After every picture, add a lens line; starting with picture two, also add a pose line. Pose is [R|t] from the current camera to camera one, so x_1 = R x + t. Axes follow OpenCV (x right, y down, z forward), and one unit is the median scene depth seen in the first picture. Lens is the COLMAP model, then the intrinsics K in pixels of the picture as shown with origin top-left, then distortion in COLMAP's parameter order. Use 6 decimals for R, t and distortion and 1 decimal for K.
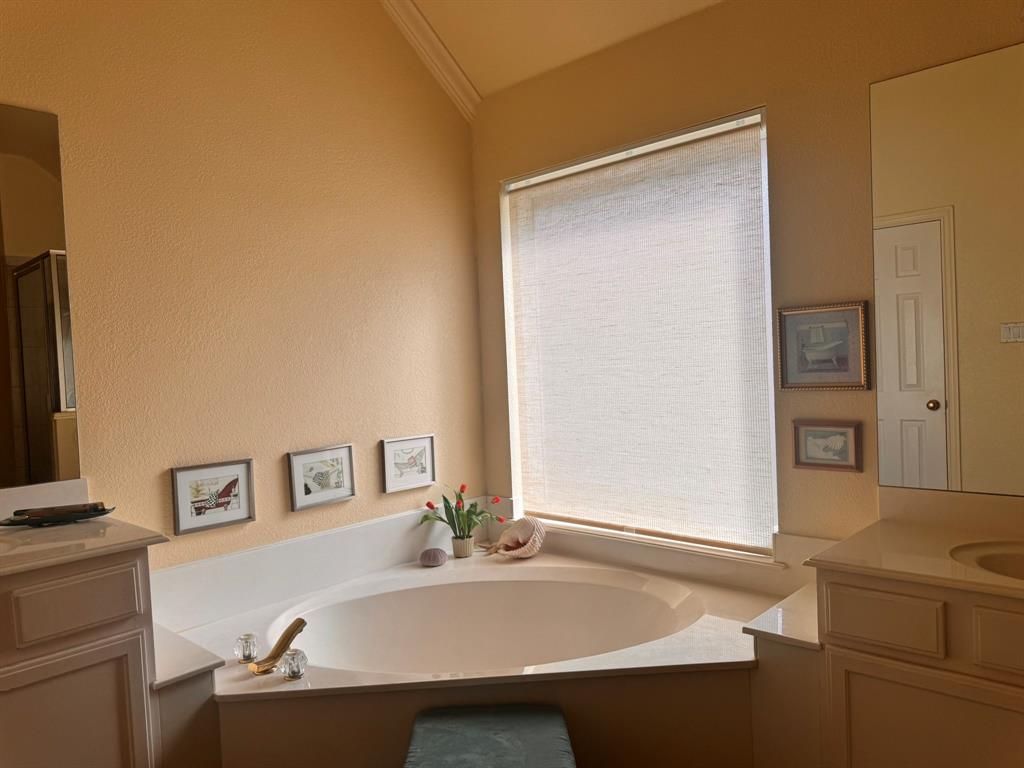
lens RADIAL K [[726.8, 0, 517.8], [0, 726.8, 387.9], [0, 0, 1]] dist [0.040223, -0.047801]
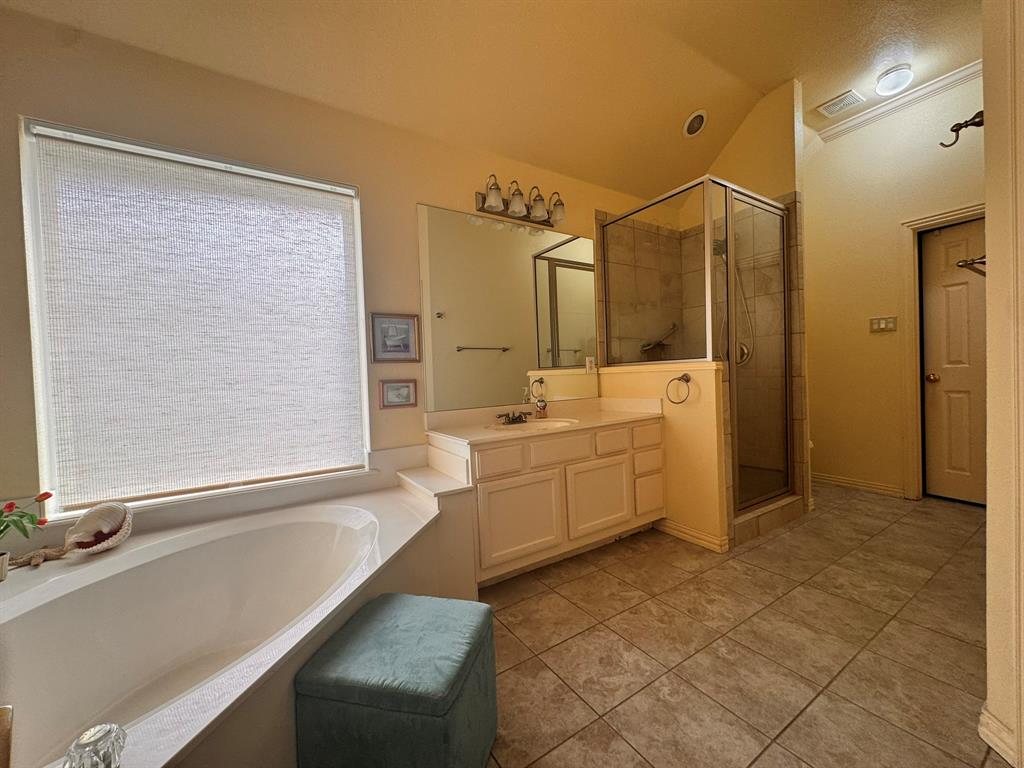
lens RADIAL K [[409.8, 0, 513.5], [0, 409.8, 380.5], [0, 0, 1]] dist [-0.000510, 0.000272]
pose [[0.234969, 0.013830, 0.971904, -0.452783], [0.057838, 0.997928, -0.028183, 0.086360], [-0.970281, 0.062835, 0.233682, 0.479870]]
